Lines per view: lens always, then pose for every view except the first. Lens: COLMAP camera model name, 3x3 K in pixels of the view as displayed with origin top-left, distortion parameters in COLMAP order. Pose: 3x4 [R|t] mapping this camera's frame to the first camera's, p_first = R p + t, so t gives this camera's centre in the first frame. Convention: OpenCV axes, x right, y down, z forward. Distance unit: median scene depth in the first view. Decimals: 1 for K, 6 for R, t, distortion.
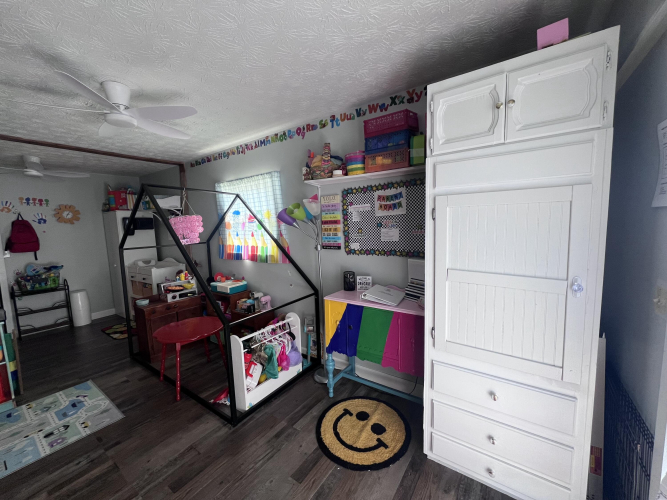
lens RADIAL K [[264.8, 0, 334.1], [0, 264.8, 250.8], [0, 0, 1]] dist [-0.000756, 0.000405]
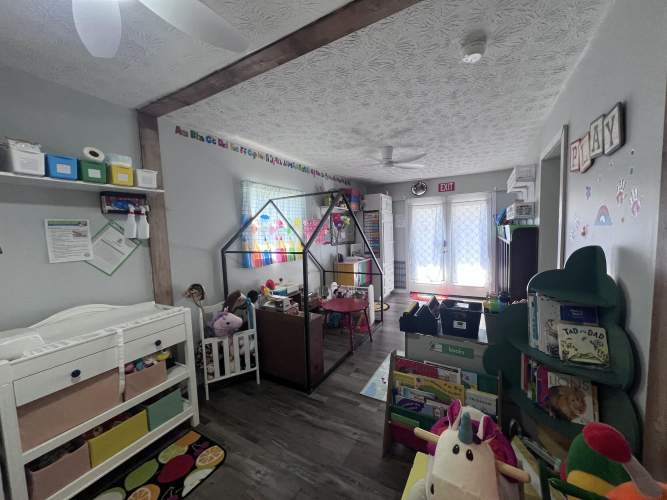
lens RADIAL K [[264.8, 0, 333.6], [0, 264.8, 250.3], [0, 0, 1]] dist [-0.000756, 0.000405]
pose [[-0.090057, -0.037386, 0.995235, -1.433260], [0.132154, 0.990010, 0.049148, -0.037121], [-0.987130, 0.135950, -0.084217, 0.881704]]
